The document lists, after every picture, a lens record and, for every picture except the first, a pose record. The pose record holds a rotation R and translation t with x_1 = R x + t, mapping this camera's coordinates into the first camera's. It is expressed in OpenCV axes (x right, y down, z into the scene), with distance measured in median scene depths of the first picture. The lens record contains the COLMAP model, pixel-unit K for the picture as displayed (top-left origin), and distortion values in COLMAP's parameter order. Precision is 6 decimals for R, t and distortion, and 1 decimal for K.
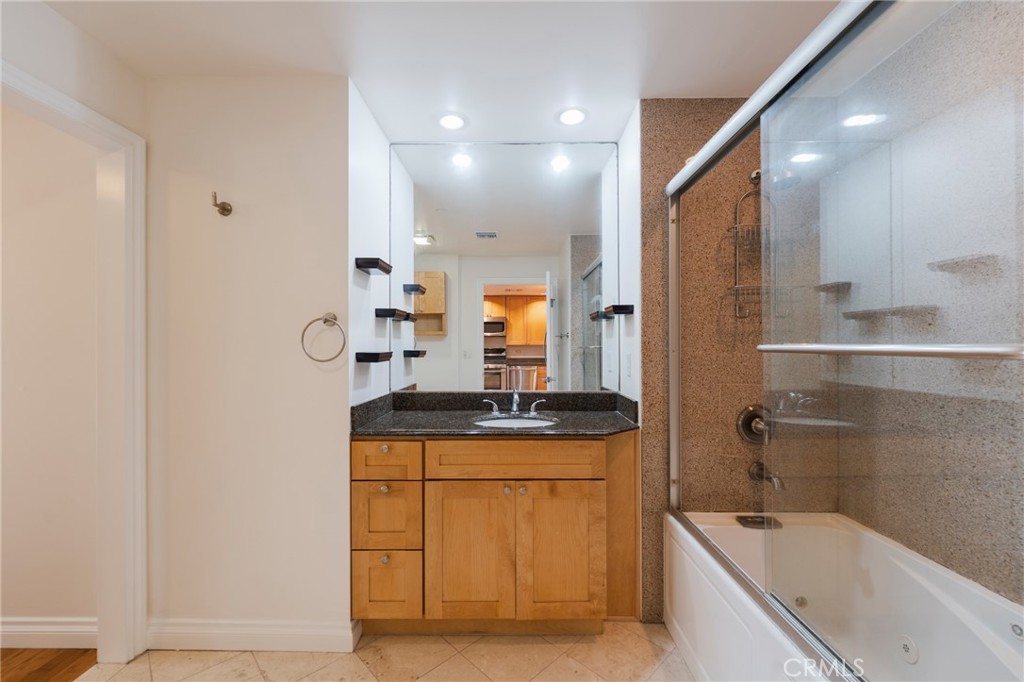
lens RADIAL K [[412.9, 0, 511.5], [0, 412.9, 339.3], [0, 0, 1]] dist [-0.001929, -0.000049]
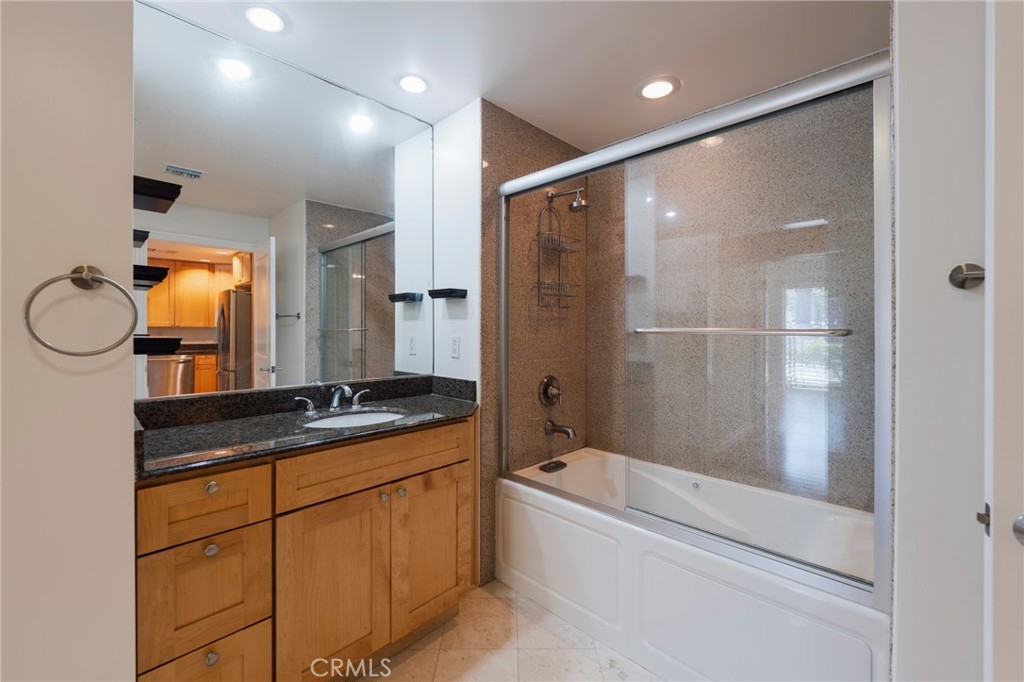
lens RADIAL K [[417.7, 0, 512.0], [0, 417.7, 323.2], [0, 0, 1]] dist [-0.001685, -0.000562]
pose [[0.689183, 0.013408, 0.724463, -0.428540], [-0.015571, 0.999872, -0.003693, 0.004536], [-0.724420, -0.008736, 0.689304, 0.200857]]
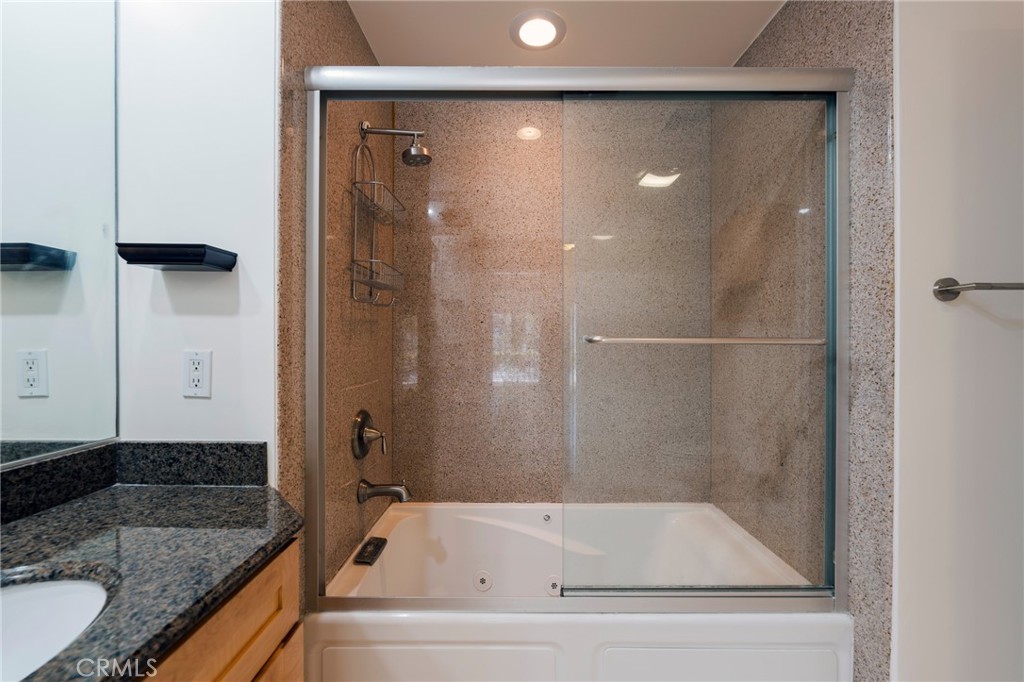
lens RADIAL K [[412.9, 0, 511.5], [0, 412.9, 339.3], [0, 0, 1]] dist [-0.001929, -0.000049]
pose [[-0.008071, 0.004723, 0.999956, -0.227493], [-0.020495, 0.999778, -0.004888, 0.017968], [-0.999757, -0.020534, -0.007972, 0.727414]]
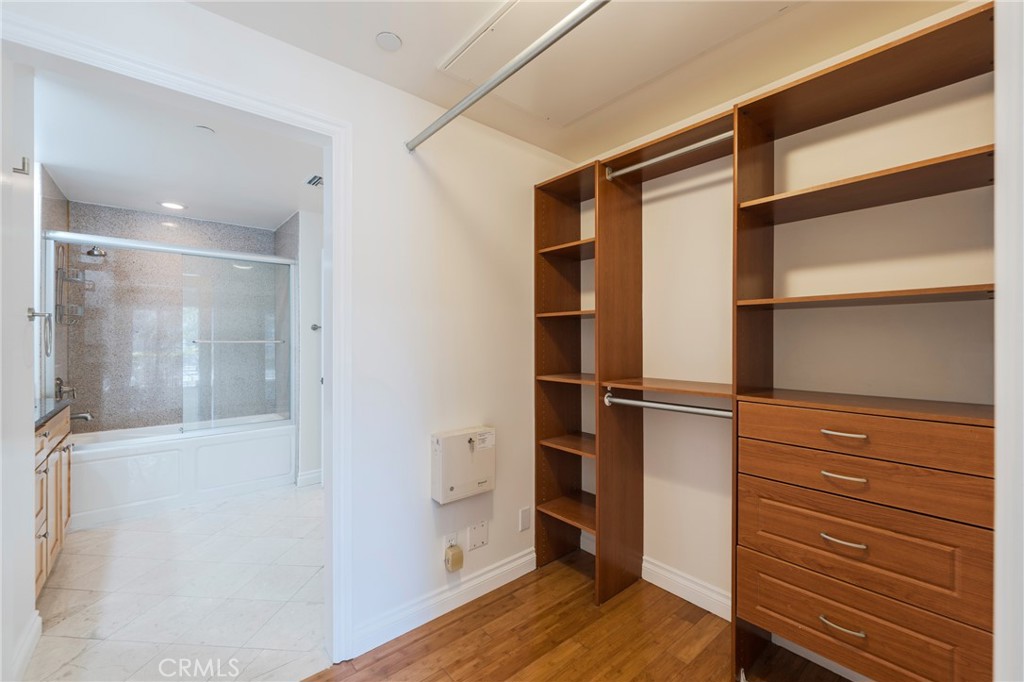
lens RADIAL K [[416.6, 0, 512.0], [0, 416.6, 341.0], [0, 0, 1]] dist [-0.001436, -0.000463]
pose [[-0.652147, 0.003455, 0.758085, -1.813793], [-0.009612, 0.999872, -0.012825, 0.021153], [-0.758032, -0.015651, -0.652030, 0.731515]]
